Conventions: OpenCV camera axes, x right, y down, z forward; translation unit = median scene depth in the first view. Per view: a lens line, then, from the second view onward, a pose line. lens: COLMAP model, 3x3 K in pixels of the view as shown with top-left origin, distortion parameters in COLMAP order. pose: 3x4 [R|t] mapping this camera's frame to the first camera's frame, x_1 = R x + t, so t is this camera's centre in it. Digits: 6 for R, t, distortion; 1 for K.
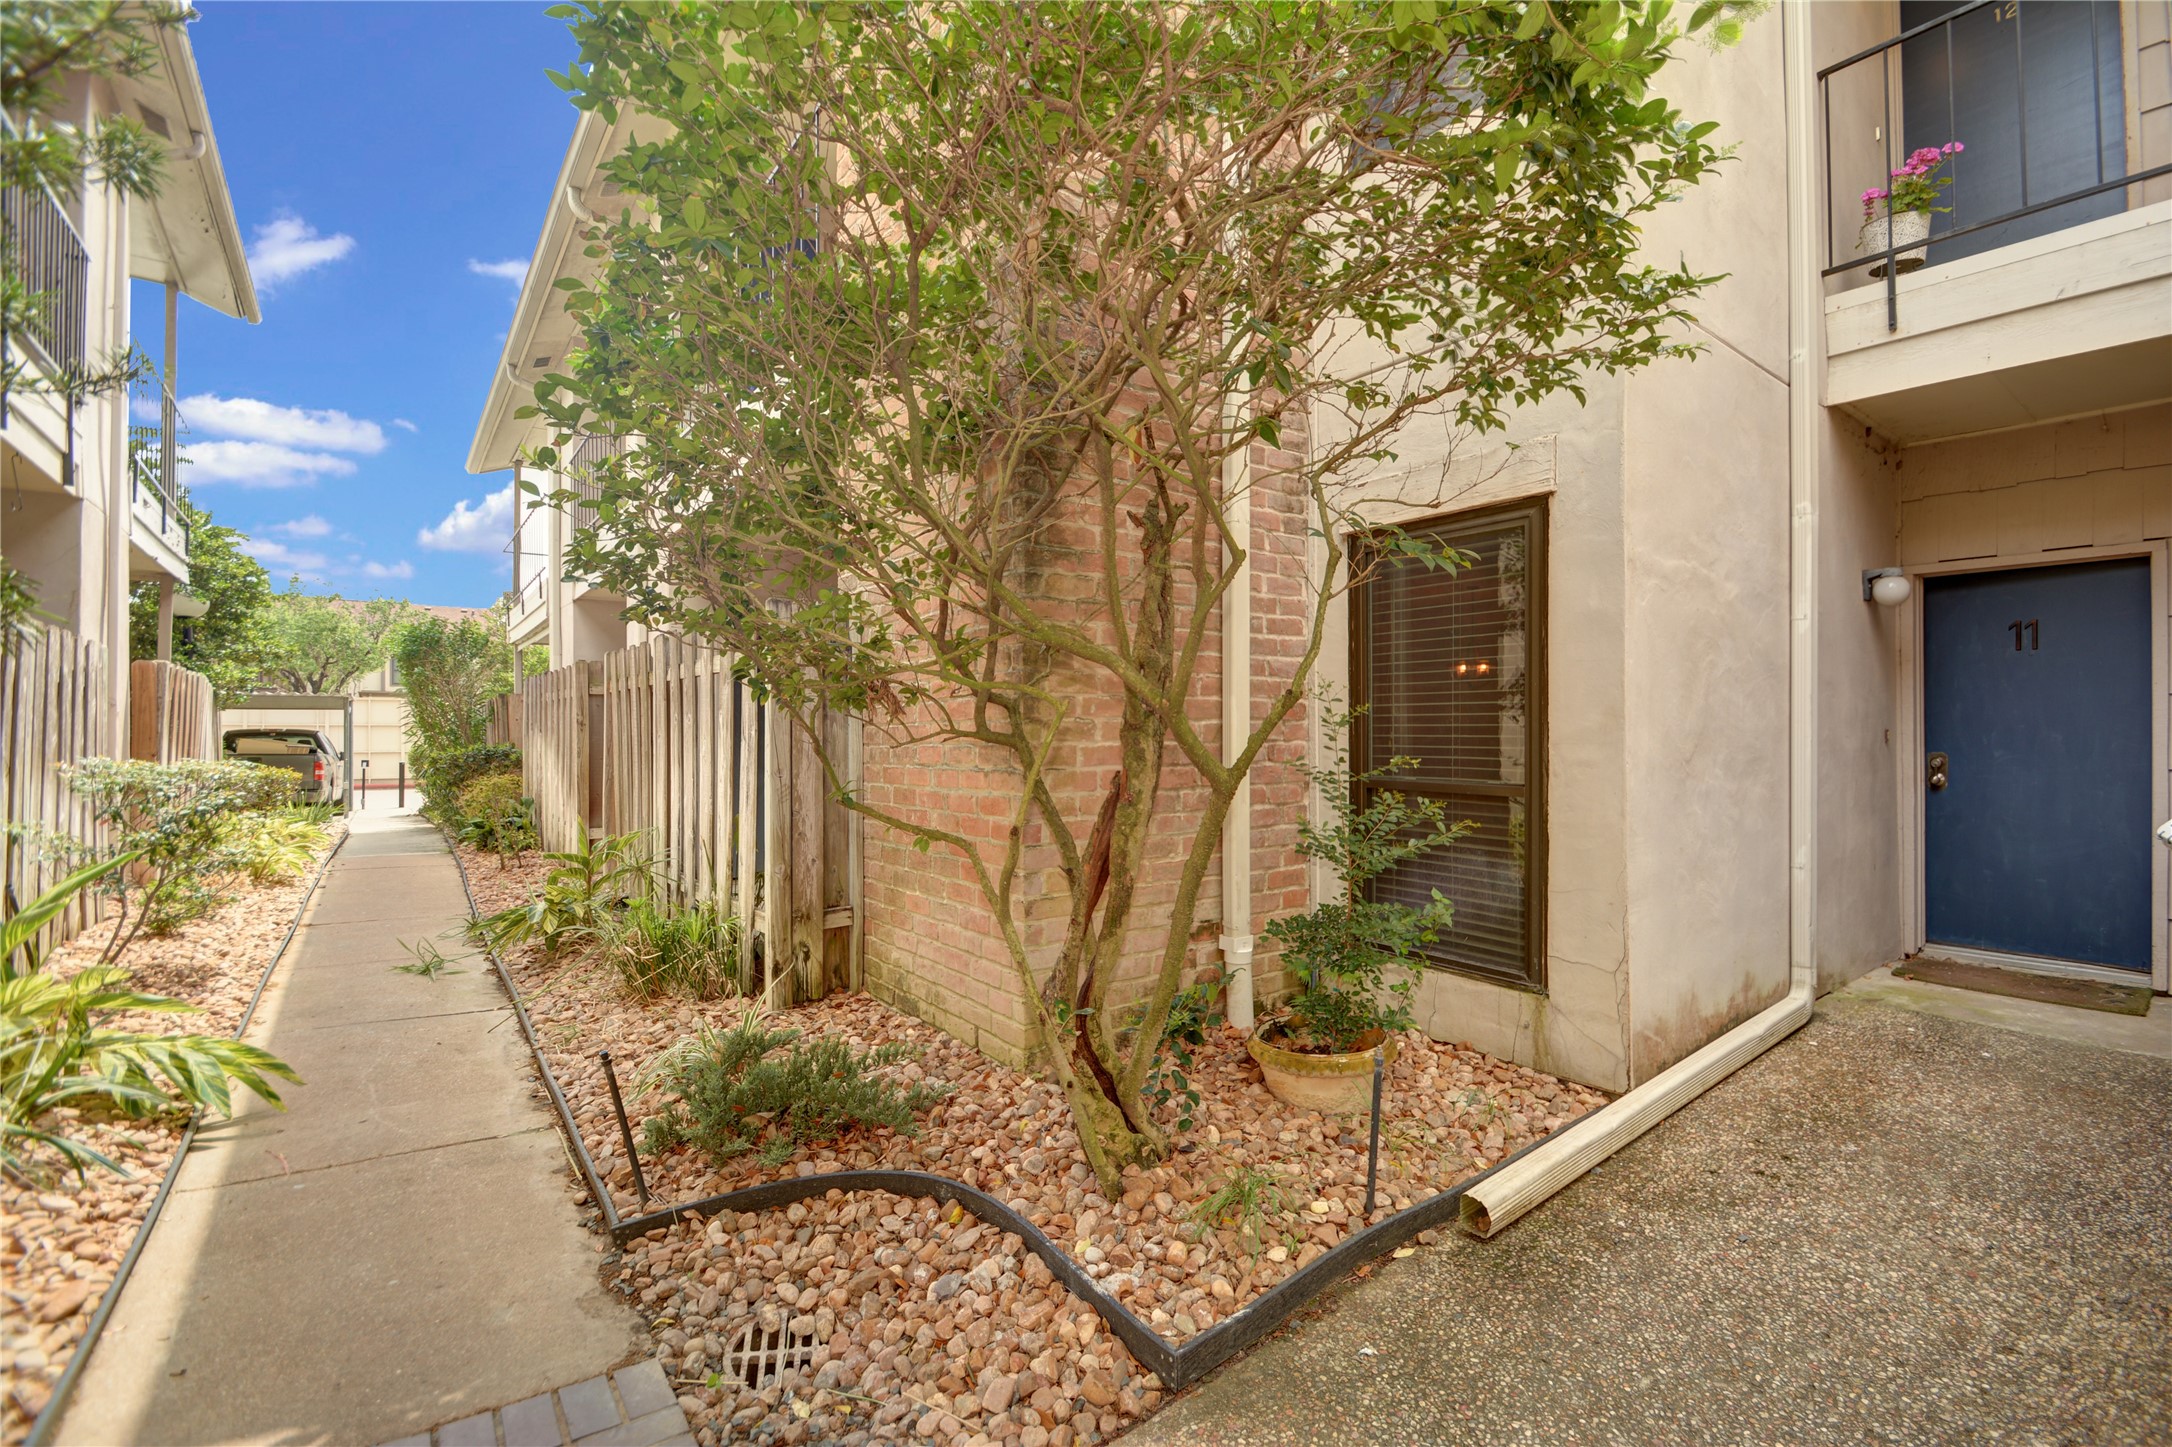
lens RADIAL K [[919.6, 0, 1086.0], [0, 919.6, 723.5], [0, 0, 1]] dist [0.002541, -0.012691]
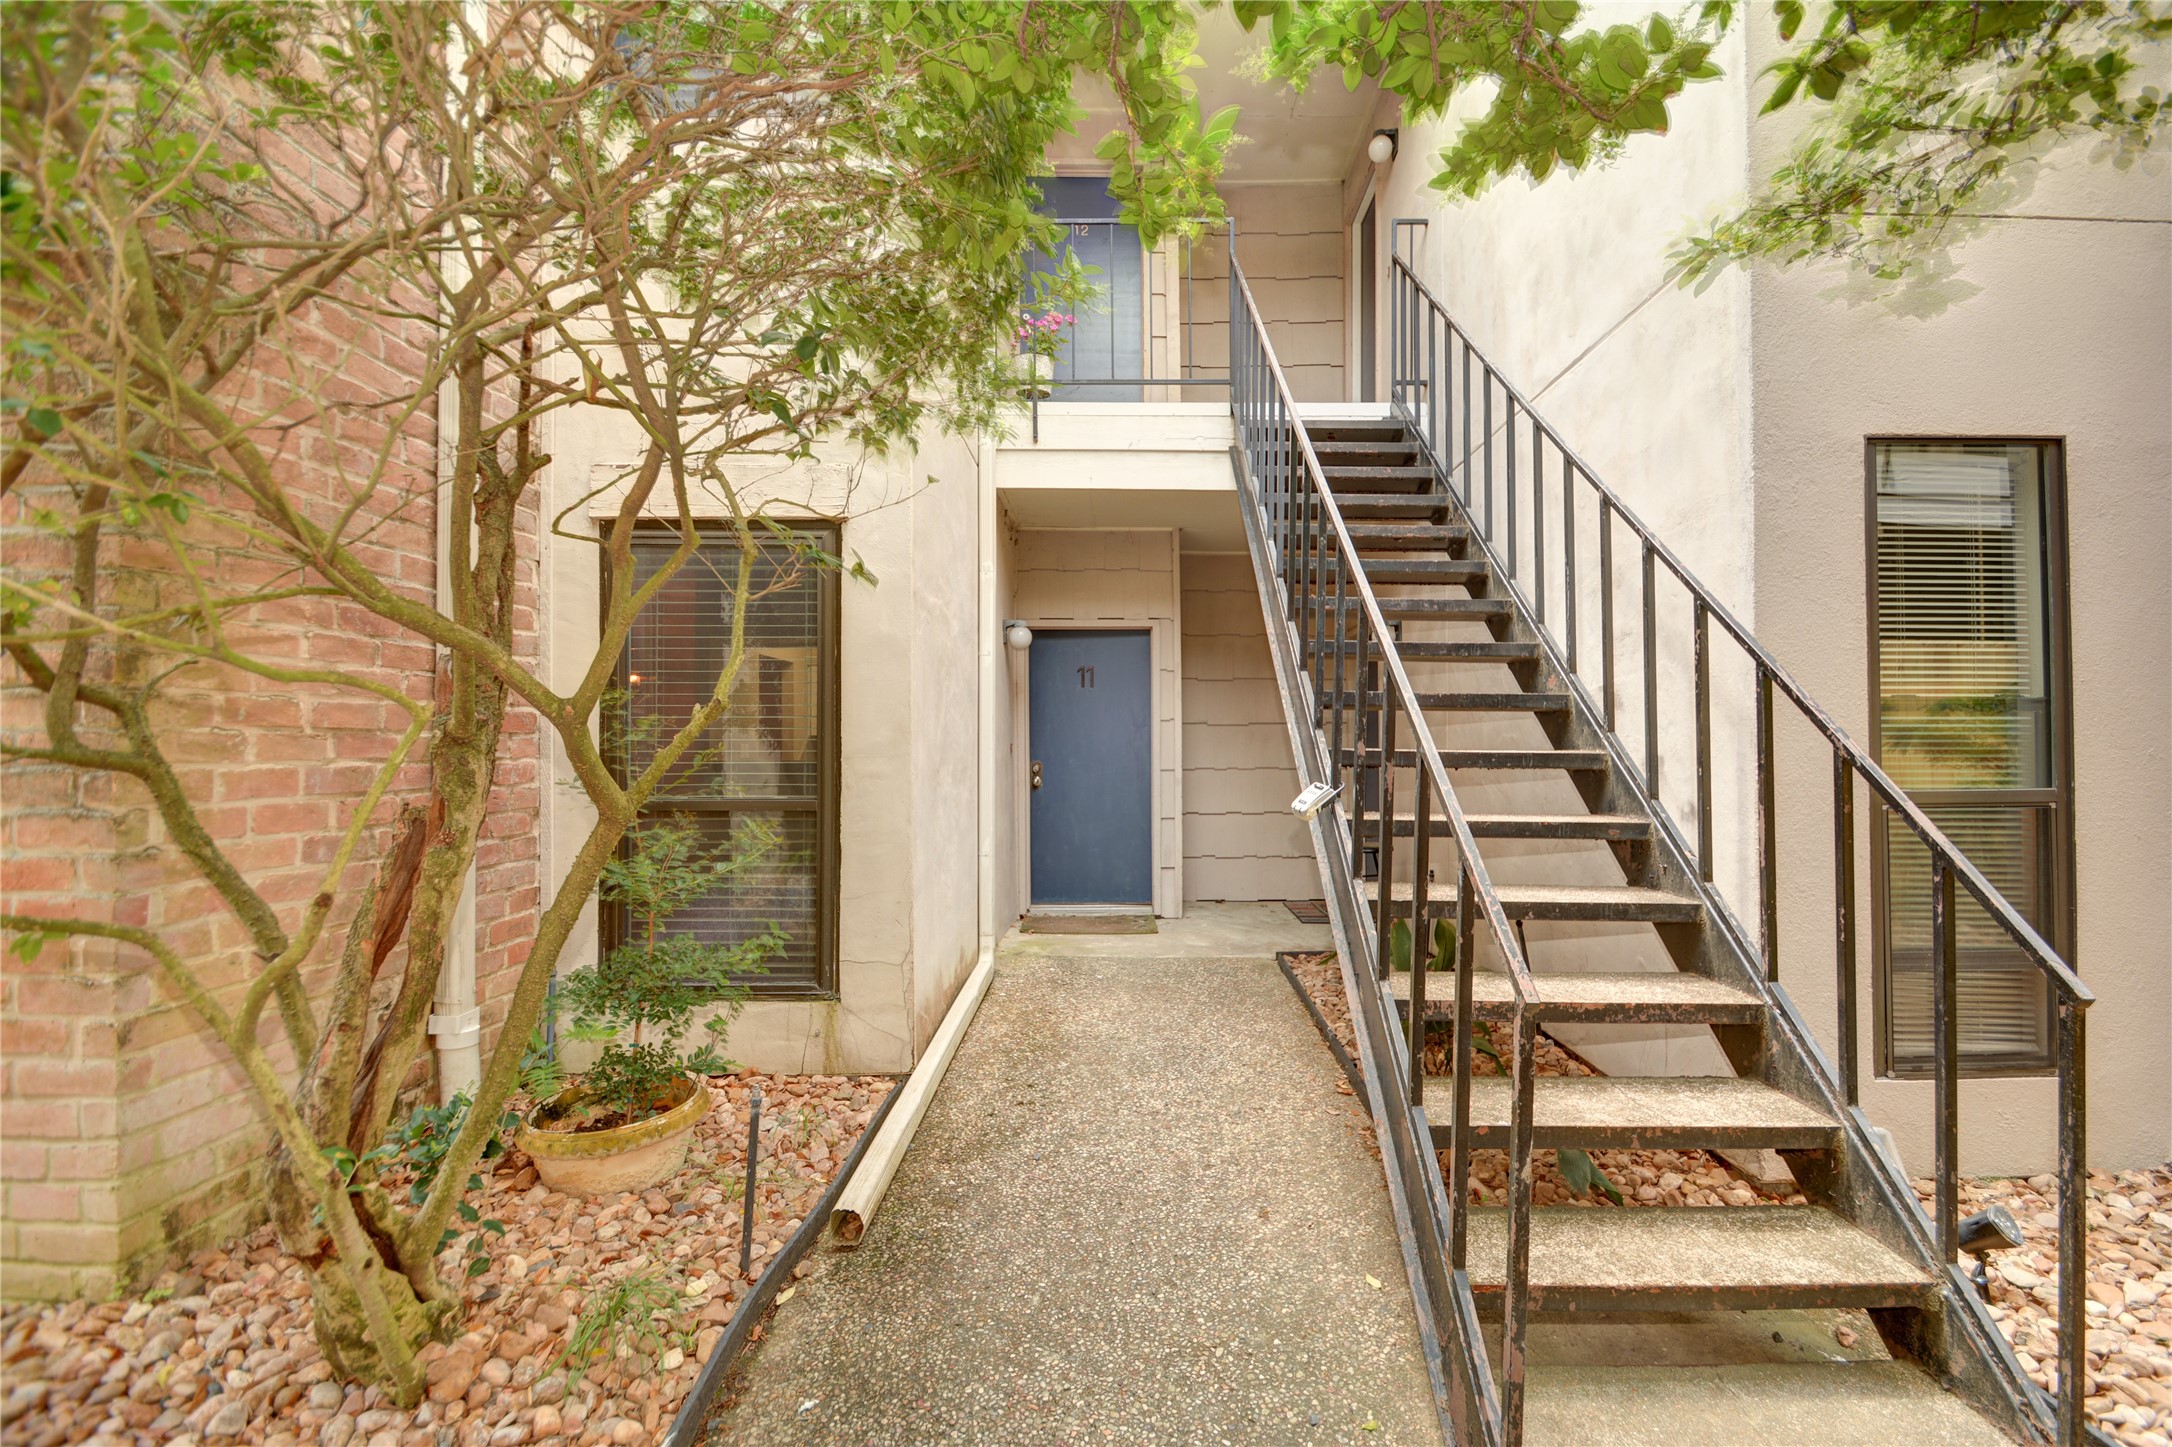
lens RADIAL K [[962.8, 0, 1086.0], [0, 962.8, 723.5], [0, 0, 1]] dist [-0.000097, -0.021086]
pose [[0.608631, 0.014224, 0.793326, -0.202533], [0.000188, 0.999837, -0.018071, 0.003124], [-0.793453, 0.011148, 0.608529, 0.114233]]
